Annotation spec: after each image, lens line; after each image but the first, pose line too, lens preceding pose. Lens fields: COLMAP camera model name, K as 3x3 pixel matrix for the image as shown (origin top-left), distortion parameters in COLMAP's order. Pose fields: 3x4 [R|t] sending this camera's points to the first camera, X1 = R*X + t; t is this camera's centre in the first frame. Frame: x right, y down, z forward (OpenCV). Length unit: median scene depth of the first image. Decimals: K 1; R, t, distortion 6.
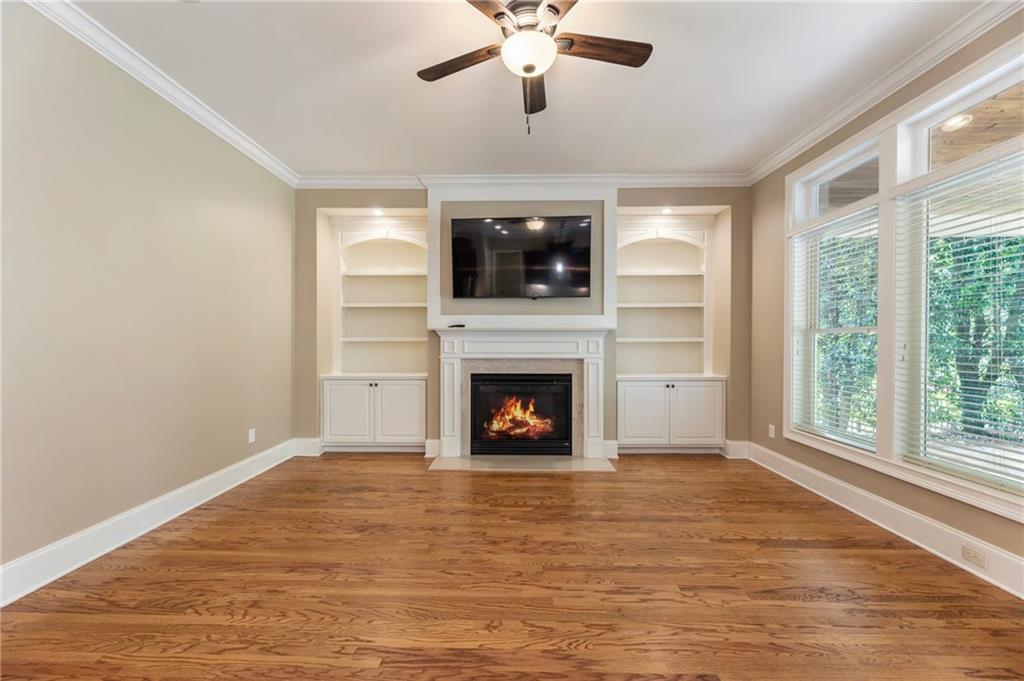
lens RADIAL K [[411.6, 0, 508.0], [0, 411.6, 343.4], [0, 0, 1]] dist [-0.000050, 0.000108]
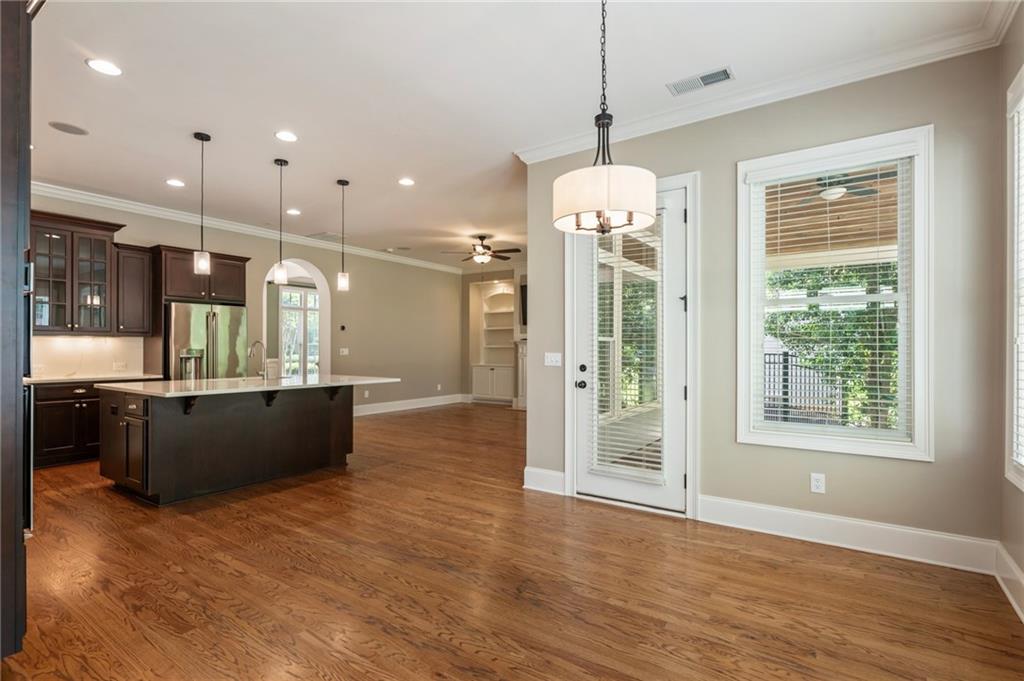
lens RADIAL K [[492.5, 0, 508.3], [0, 492.5, 346.1], [0, 0, 1]] dist [0.000087, 0.000050]
pose [[0.831670, -0.002982, -0.555262, 1.094824], [-0.002717, 0.999952, -0.009440, 0.011338], [0.555263, 0.009360, 0.831622, -0.969241]]
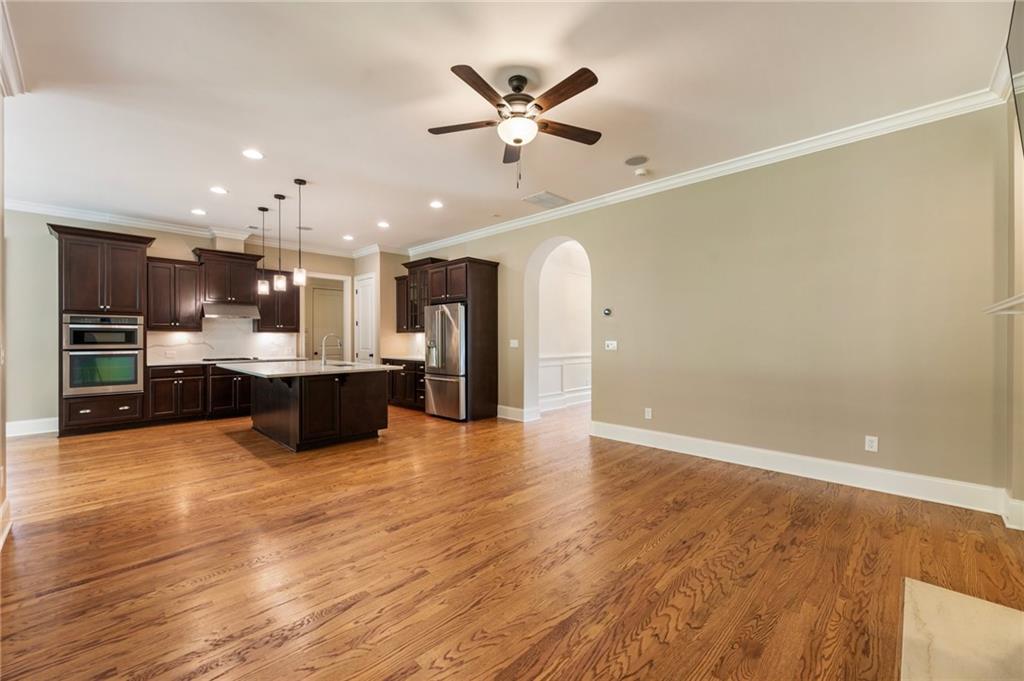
lens RADIAL K [[411.6, 0, 512.0], [0, 411.6, 340.5], [0, 0, 1]] dist [-0.000726, 0.000674]
pose [[-0.682962, 0.001887, -0.730451, 0.496189], [-0.005404, 0.999956, 0.007636, -0.004597], [0.730434, 0.009162, -0.682922, 0.894028]]
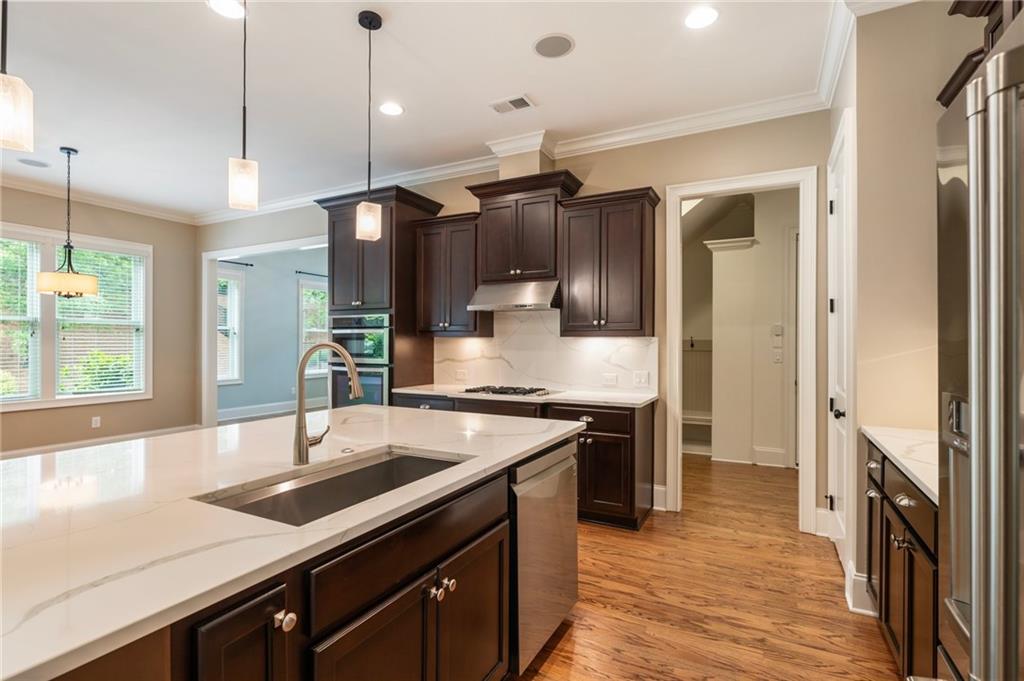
lens RADIAL K [[492.5, 0, 508.3], [0, 492.5, 346.1], [0, 0, 1]] dist [0.000087, 0.000050]
pose [[-0.892981, -0.007024, 0.450039, -0.312456], [-0.001780, 0.999926, 0.012074, -0.012484], [-0.450090, 0.009981, -0.892927, -0.068986]]
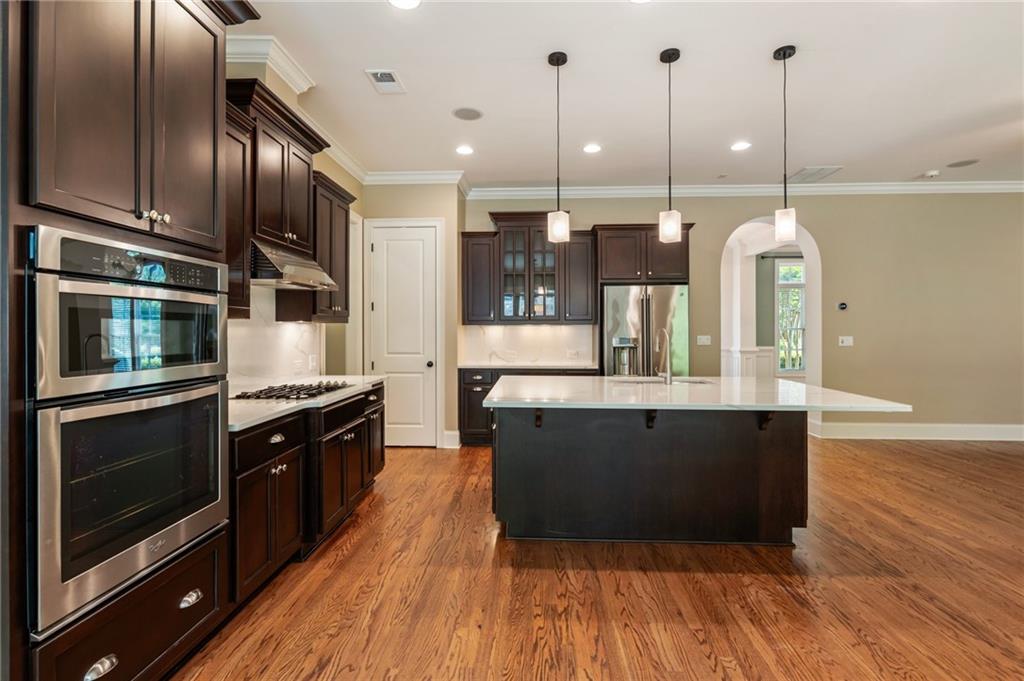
lens RADIAL K [[478.2, 0, 511.1], [0, 478.2, 330.3], [0, 0, 1]] dist [-0.002020, -0.000372]
pose [[-0.028895, -0.003046, -0.999578, 0.777063], [-0.005567, 0.999980, -0.002886, -0.004173], [0.999567, 0.005482, -0.028911, -0.565285]]
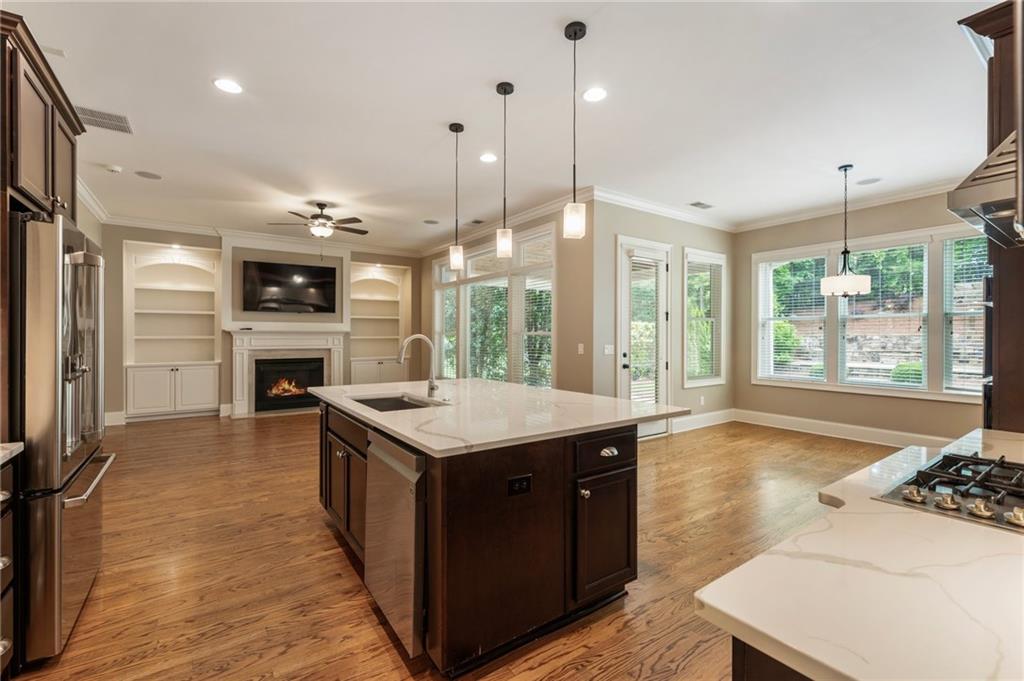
lens RADIAL K [[442.4, 0, 507.2], [0, 442.4, 335.2], [0, 0, 1]] dist [-0.001338, -0.000169]
pose [[0.810740, 0.000482, 0.585406, -0.298971], [0.003394, 0.999979, -0.005523, -0.005594], [-0.585396, 0.006465, 0.810722, -0.920354]]
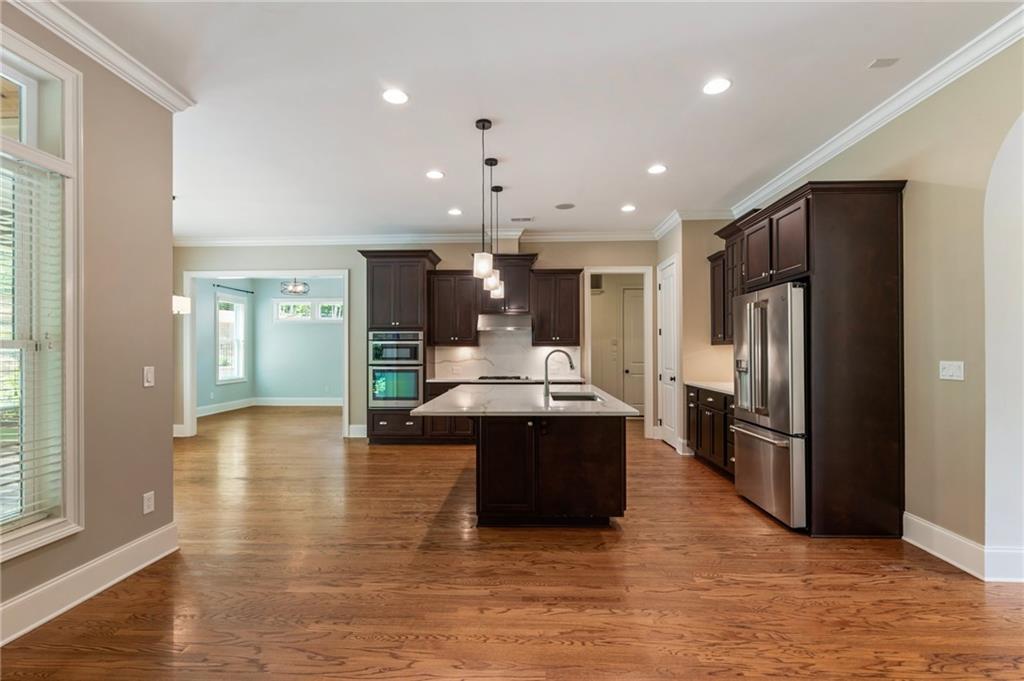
lens RADIAL K [[461.8, 0, 510.2], [0, 461.8, 348.6], [0, 0, 1]] dist [-0.000225, 0.000062]
pose [[-0.999695, 0.000653, 0.024700, 0.039791], [0.000719, 0.999996, 0.002660, -0.015409], [-0.024698, 0.002677, -0.999691, 0.575366]]
